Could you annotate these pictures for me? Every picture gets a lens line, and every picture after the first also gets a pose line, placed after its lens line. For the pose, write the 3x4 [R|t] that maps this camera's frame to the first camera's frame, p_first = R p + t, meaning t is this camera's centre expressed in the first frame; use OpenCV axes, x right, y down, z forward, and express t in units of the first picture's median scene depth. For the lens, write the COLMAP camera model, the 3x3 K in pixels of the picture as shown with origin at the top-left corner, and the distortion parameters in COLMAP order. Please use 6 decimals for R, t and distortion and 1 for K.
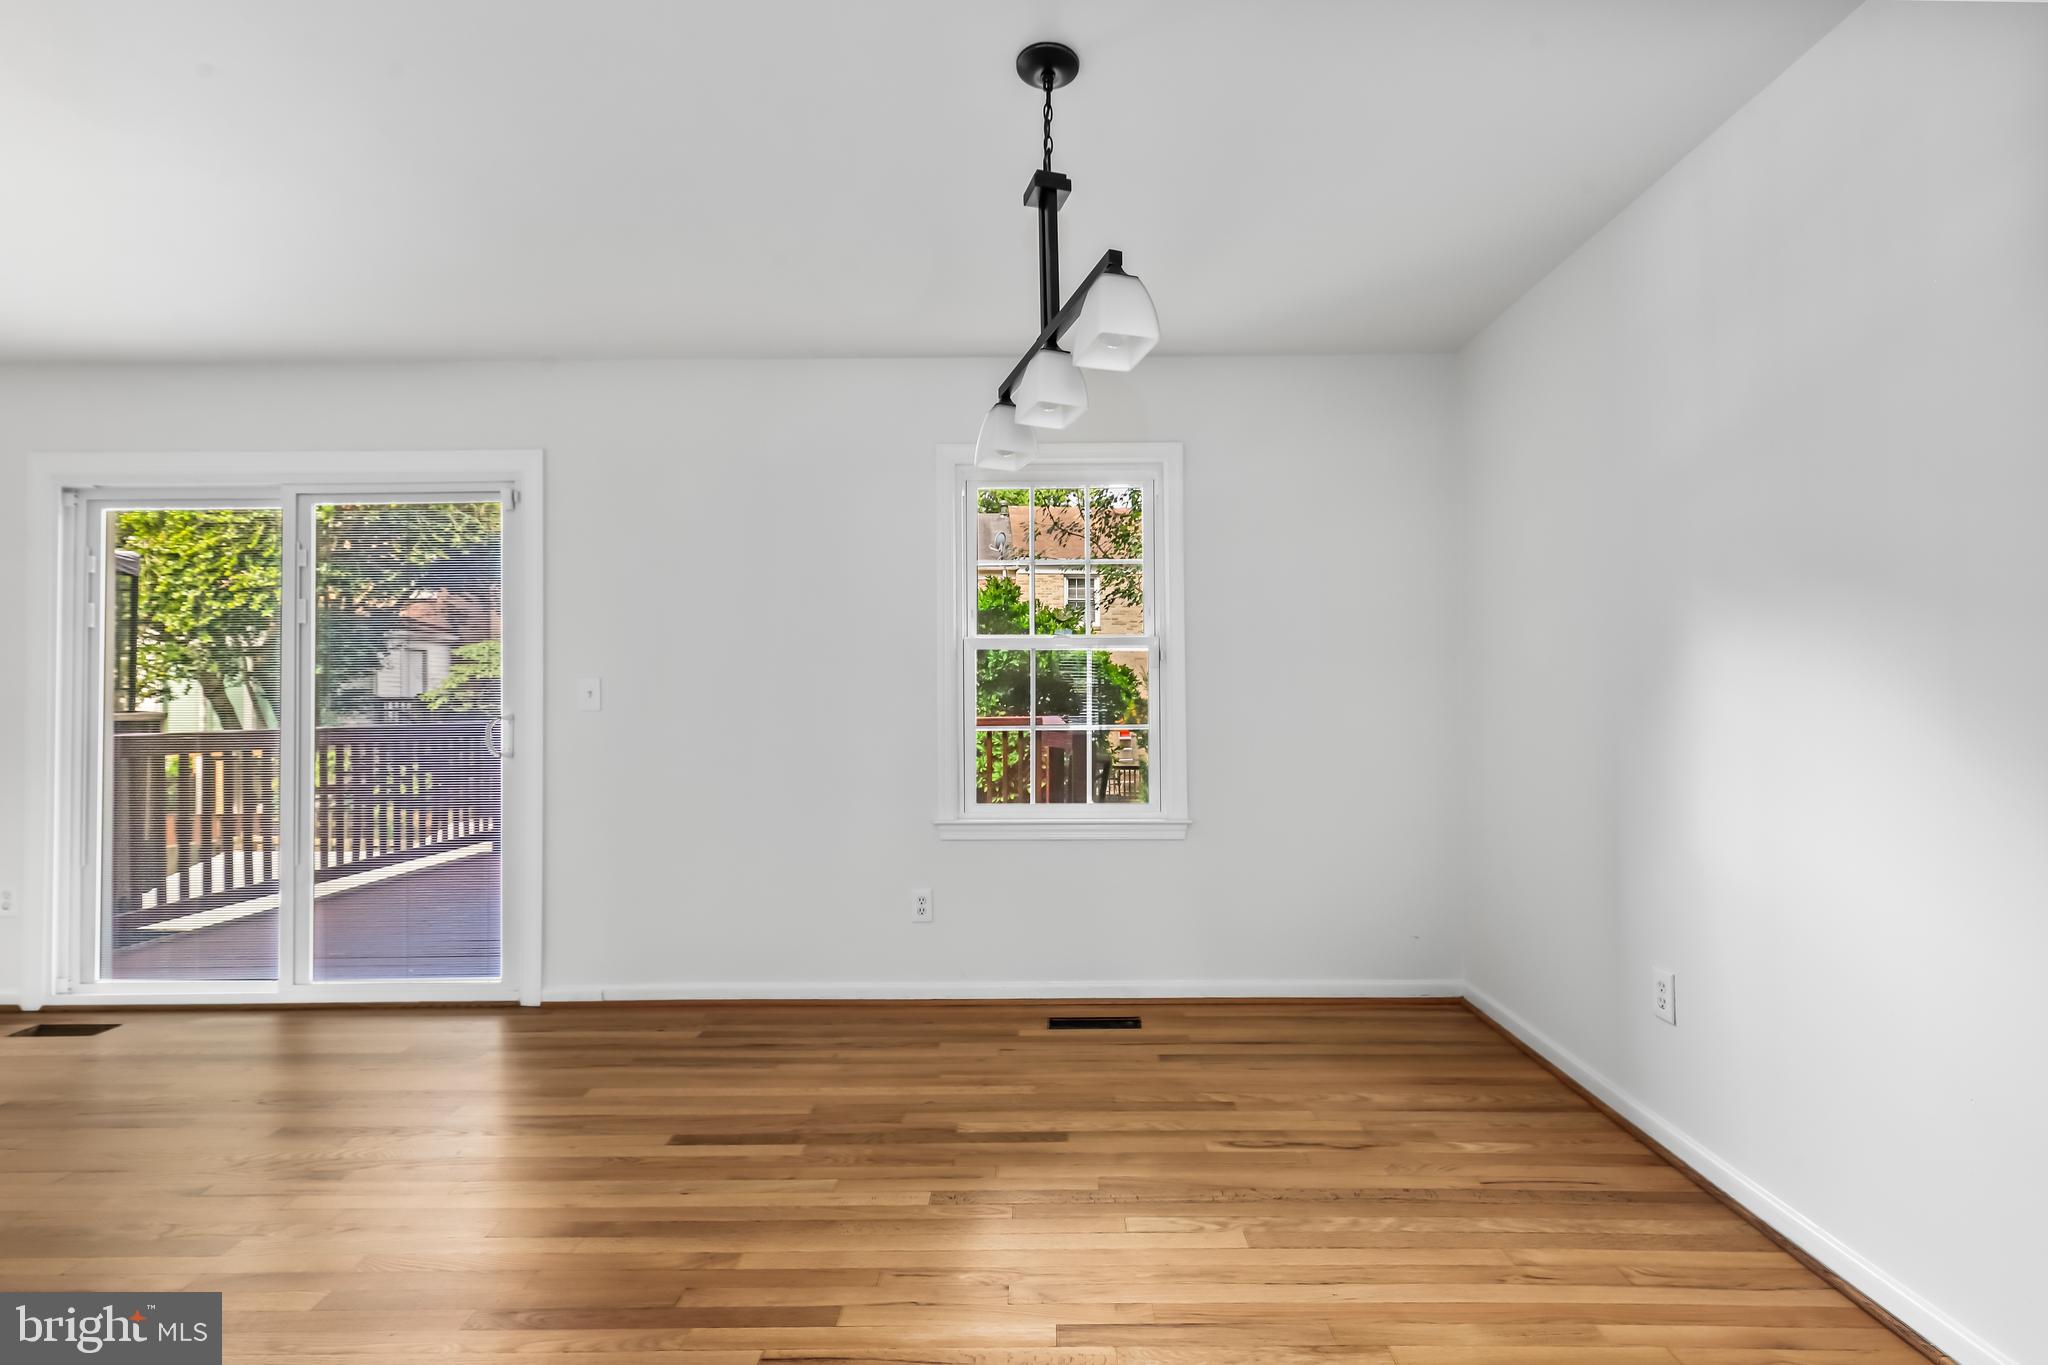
lens RADIAL K [[947.3, 0, 1048.6], [0, 947.3, 689.9], [0, 0, 1]] dist [0.001200, 0.000201]
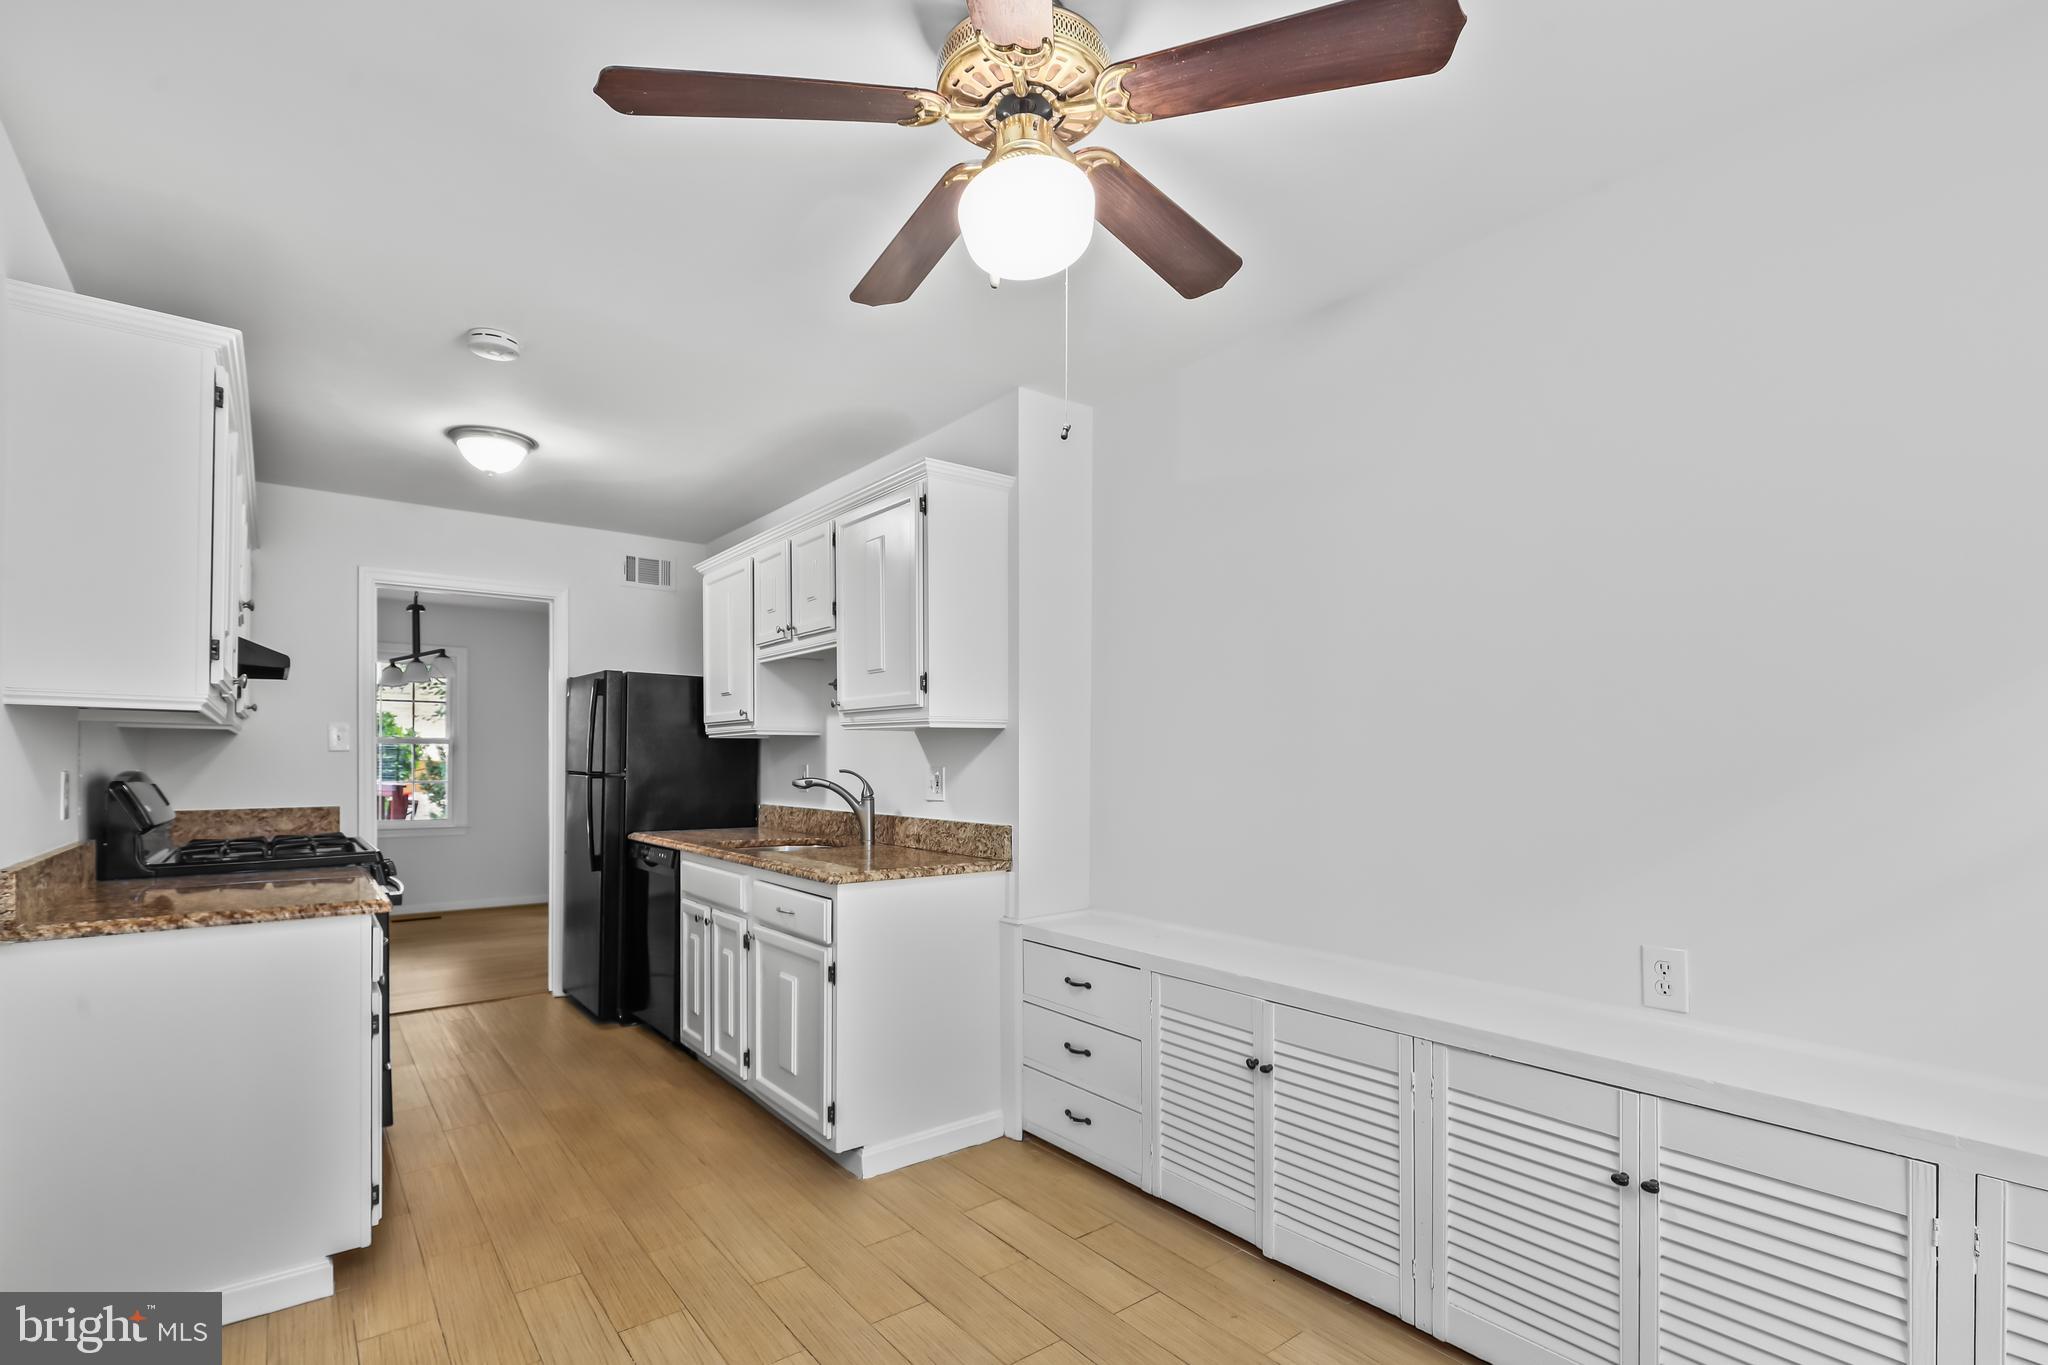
lens RADIAL K [[943.5, 0, 1021.8], [0, 943.5, 744.8], [0, 0, 1]] dist [-0.002508, 0.000002]
pose [[0.787336, 0.014184, 0.616361, -0.196445], [-0.012660, 0.999896, -0.006838, -0.055269], [-0.616394, -0.002420, 0.787434, -1.548940]]
